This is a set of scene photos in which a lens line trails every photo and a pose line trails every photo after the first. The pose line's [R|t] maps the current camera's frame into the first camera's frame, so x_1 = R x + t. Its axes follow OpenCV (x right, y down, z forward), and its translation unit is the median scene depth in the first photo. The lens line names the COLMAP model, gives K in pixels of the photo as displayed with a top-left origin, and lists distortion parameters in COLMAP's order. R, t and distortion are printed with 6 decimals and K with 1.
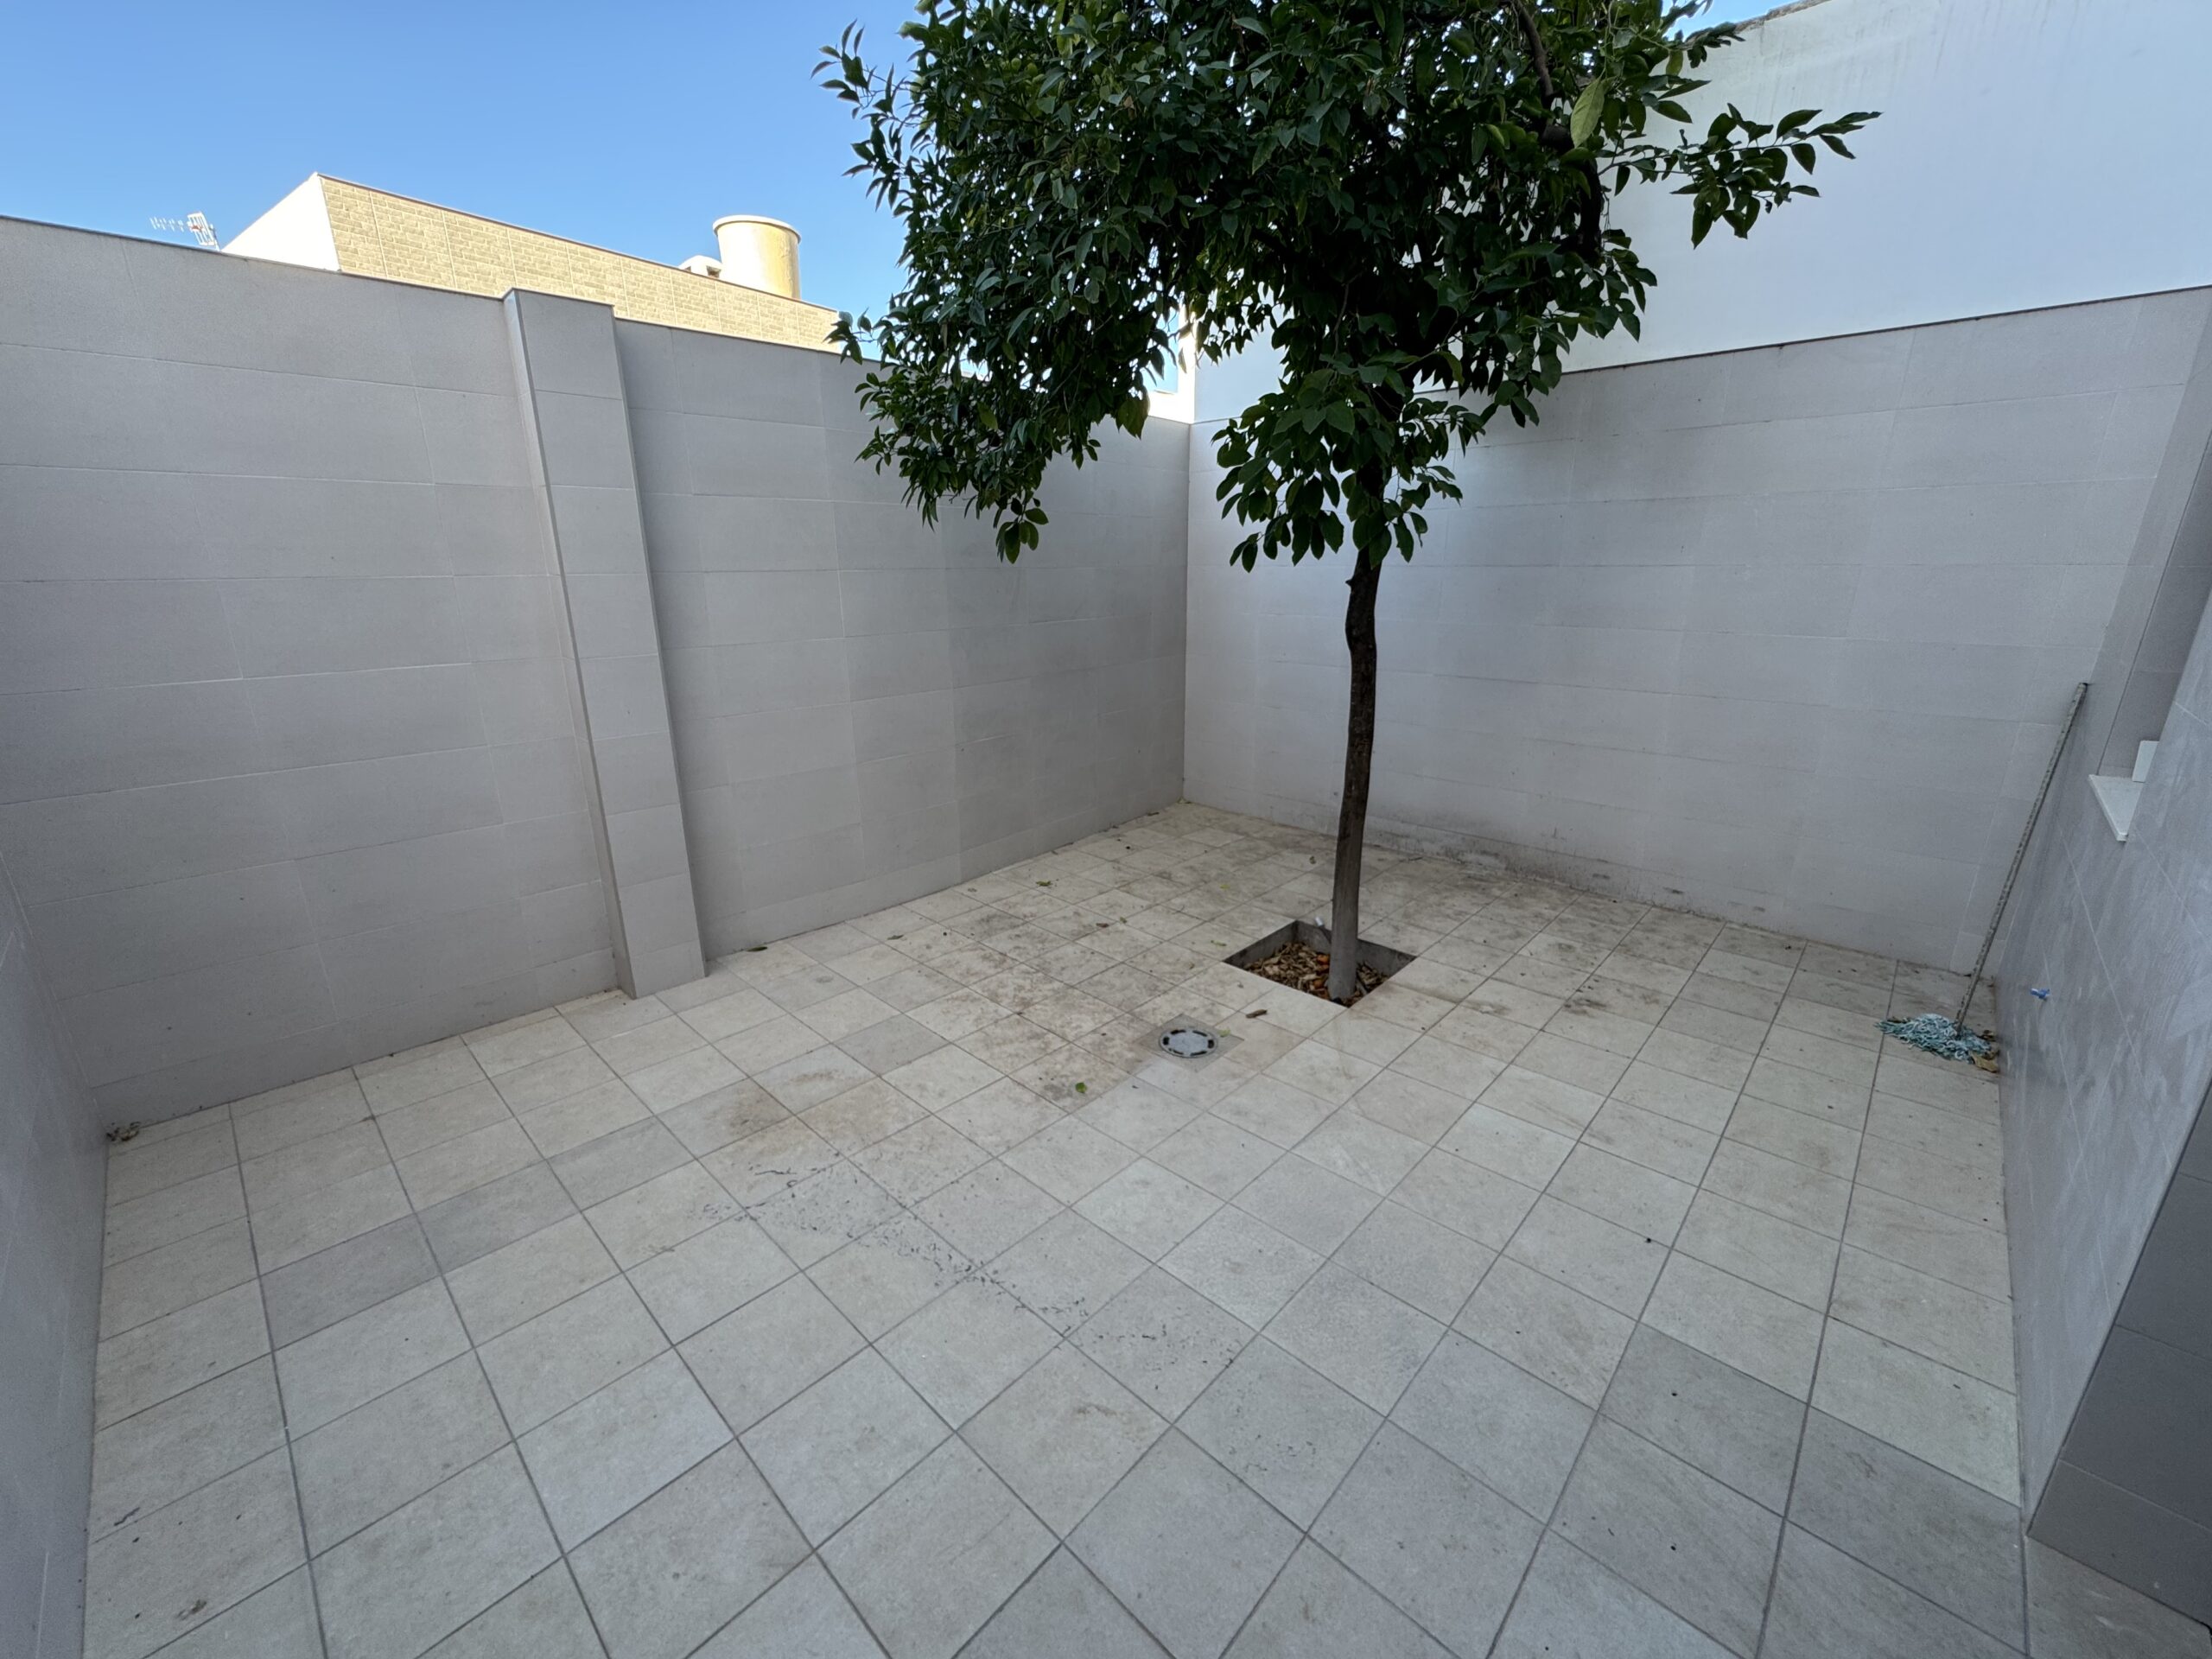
lens RADIAL K [[883.0, 0, 1104.6], [0, 883.0, 830.8], [0, 0, 1]] dist [0.000791, 0.000019]
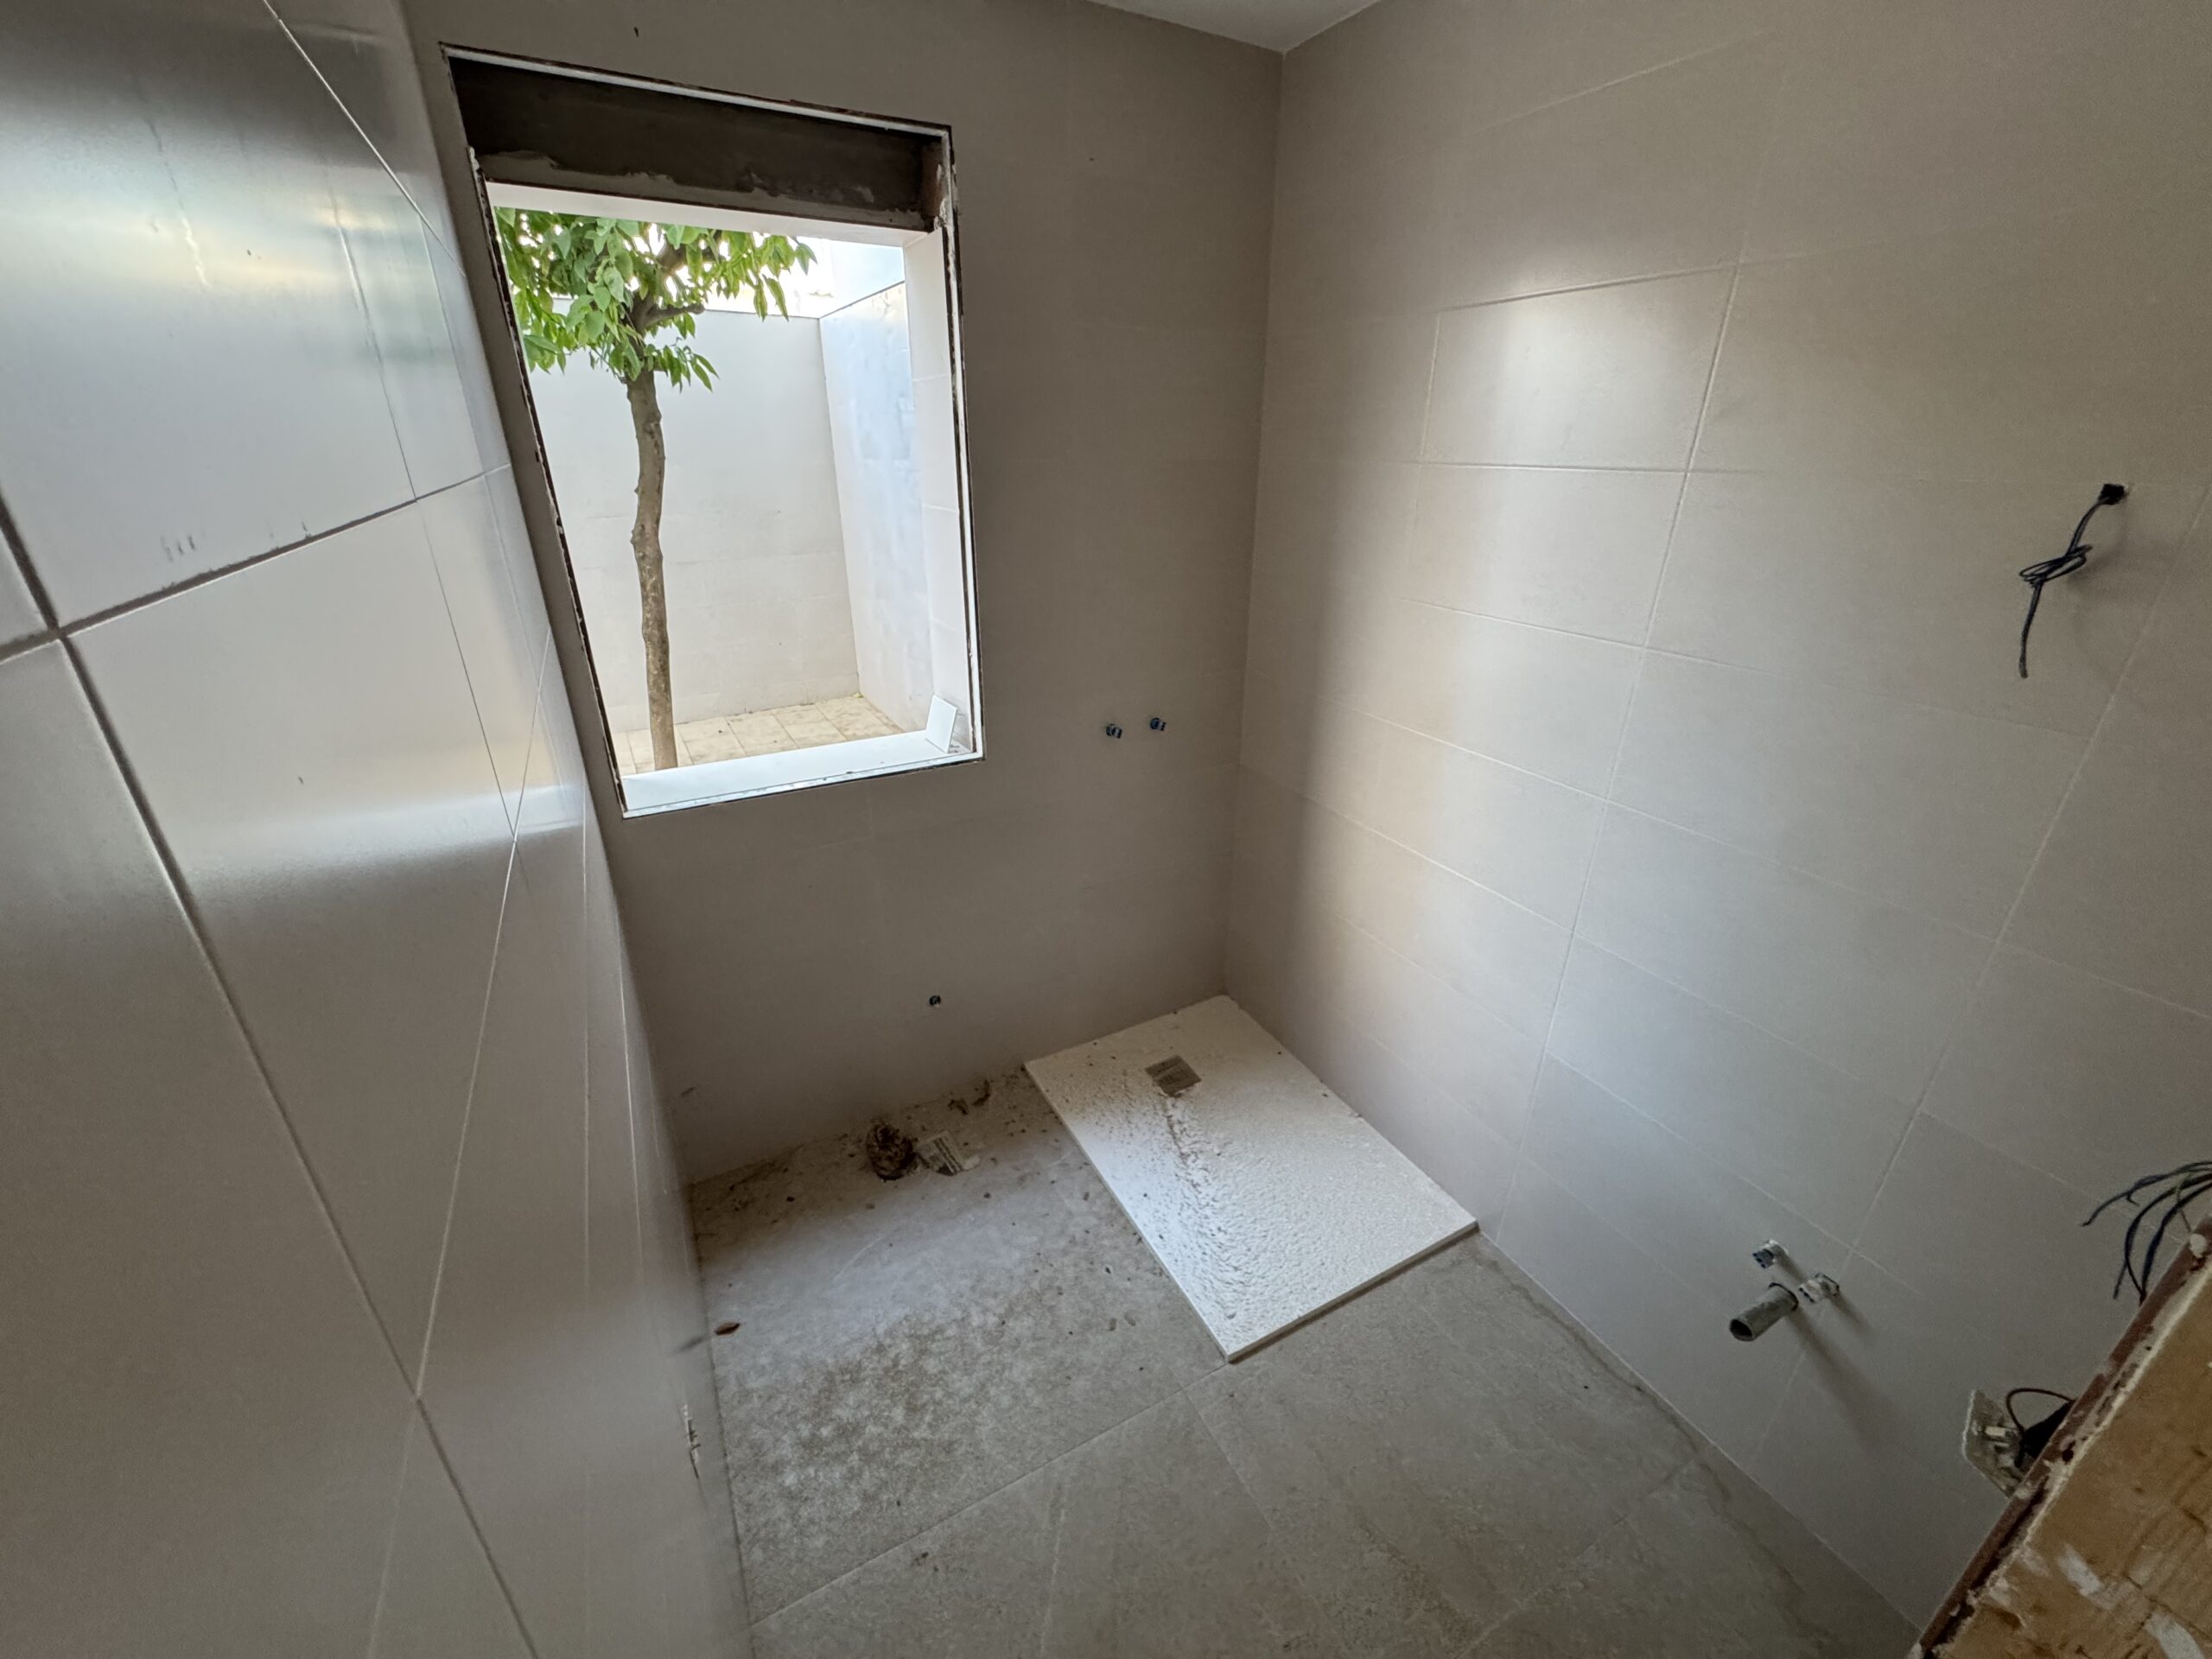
lens RADIAL K [[883.0, 0, 1106.0], [0, 883.0, 825.3], [0, 0, 1]] dist [0.000791, 0.000019]
pose [[0.951314, 0.126670, -0.280991, 0.756614], [-0.092536, 0.986969, 0.131638, -0.051343], [0.294004, -0.099227, 0.950640, 0.086192]]
